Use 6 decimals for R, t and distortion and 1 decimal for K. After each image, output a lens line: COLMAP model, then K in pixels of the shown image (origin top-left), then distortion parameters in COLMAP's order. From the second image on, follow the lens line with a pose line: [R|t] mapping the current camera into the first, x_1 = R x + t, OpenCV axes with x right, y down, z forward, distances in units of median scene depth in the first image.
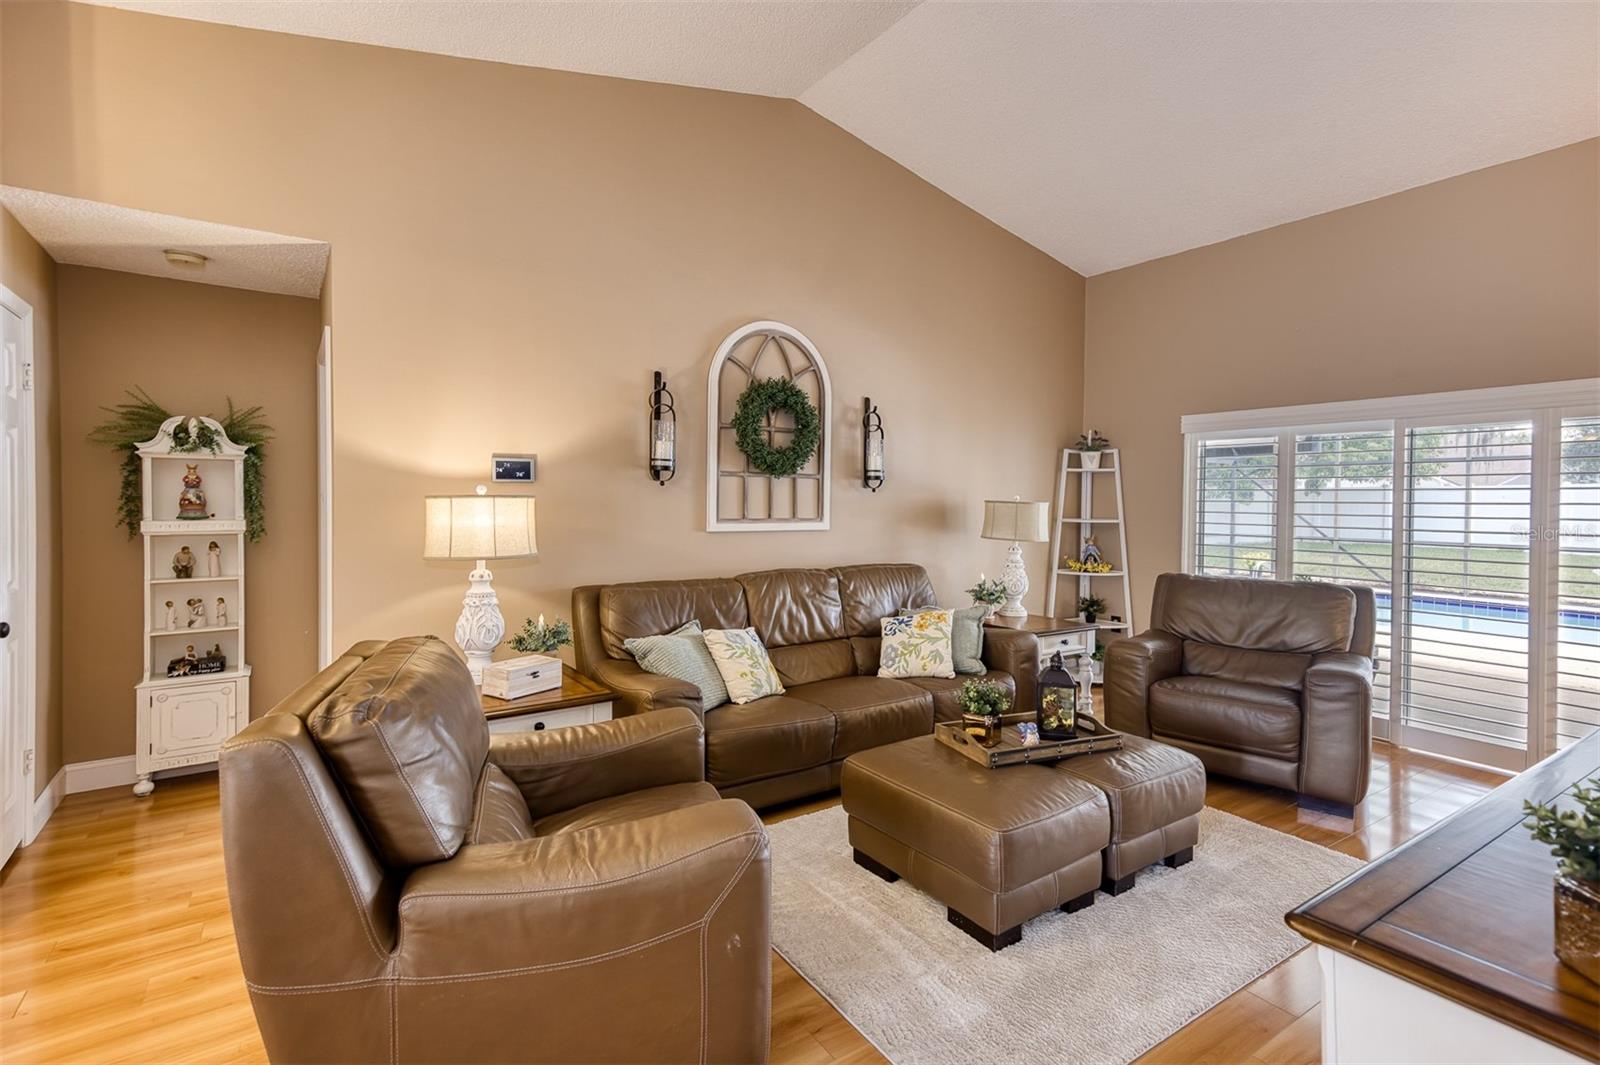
lens RADIAL K [[742.6, 0, 800.0], [0, 742.6, 532.5], [0, 0, 1]] dist [0.023423, -0.000159]
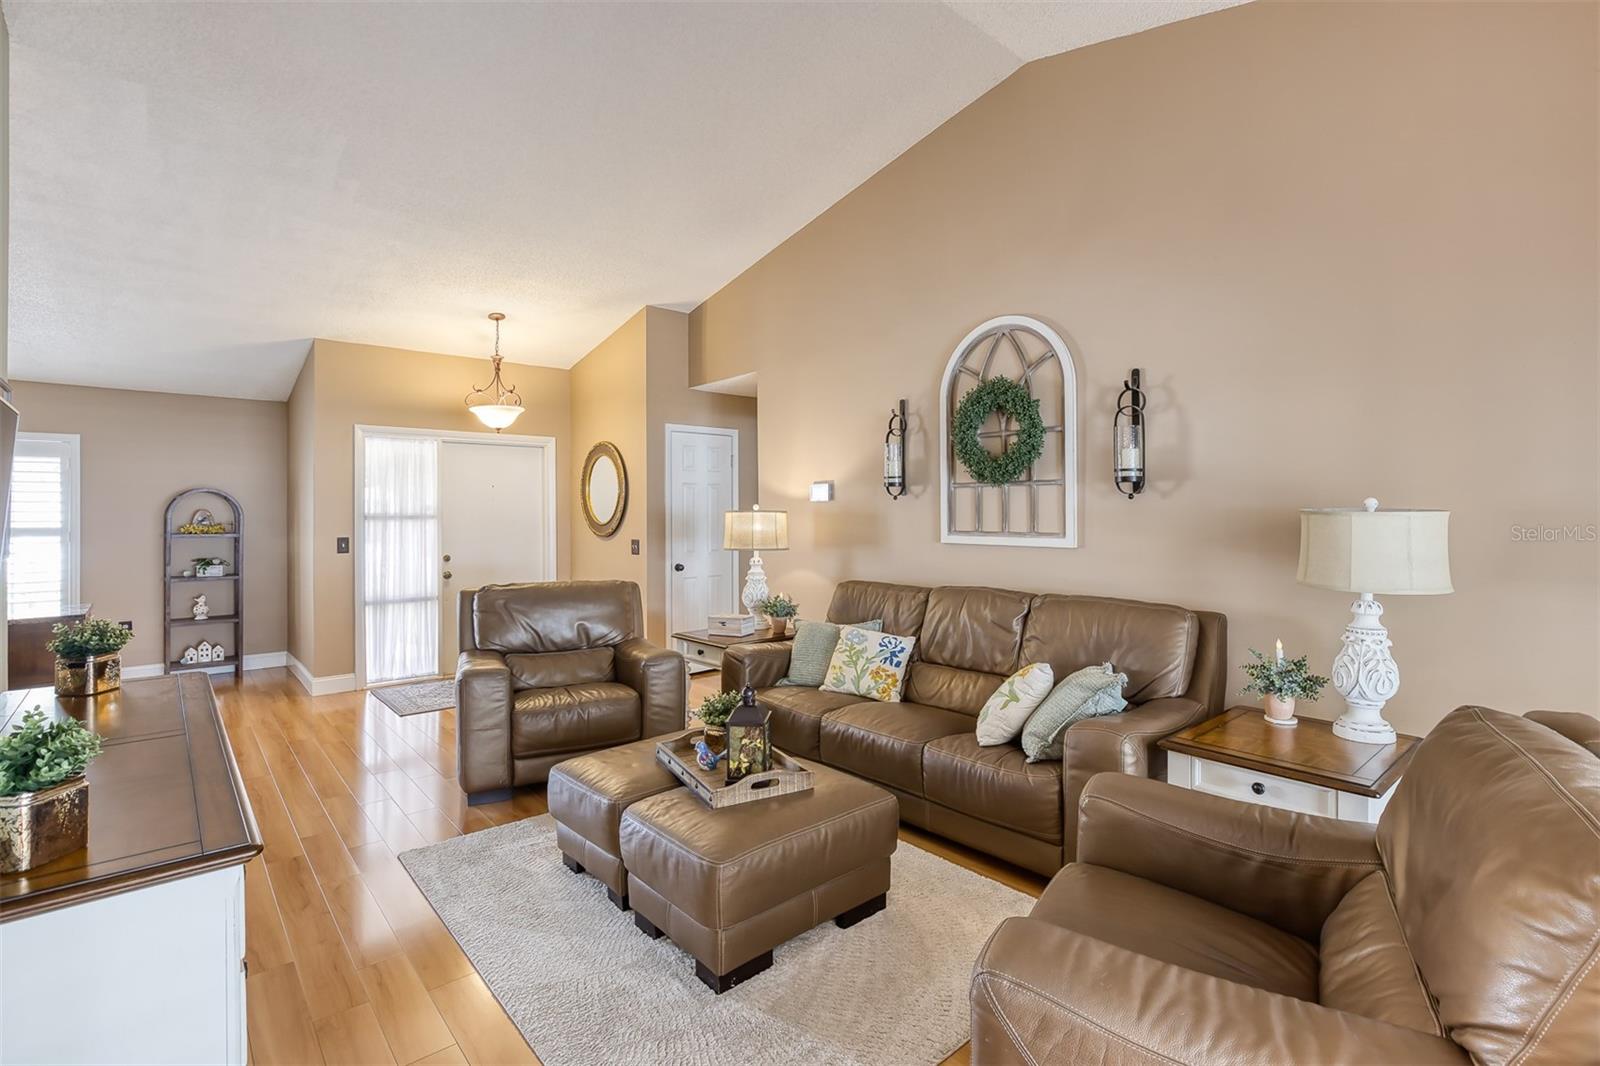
lens RADIAL K [[738.1, 0, 801.8], [0, 738.1, 521.8], [0, 0, 1]] dist [0.038681, 0.000821]
pose [[0.126250, -0.005854, -0.991981, 0.831992], [-0.048288, 0.998761, -0.012040, -0.008361], [0.990822, 0.049420, 0.125811, 0.647467]]
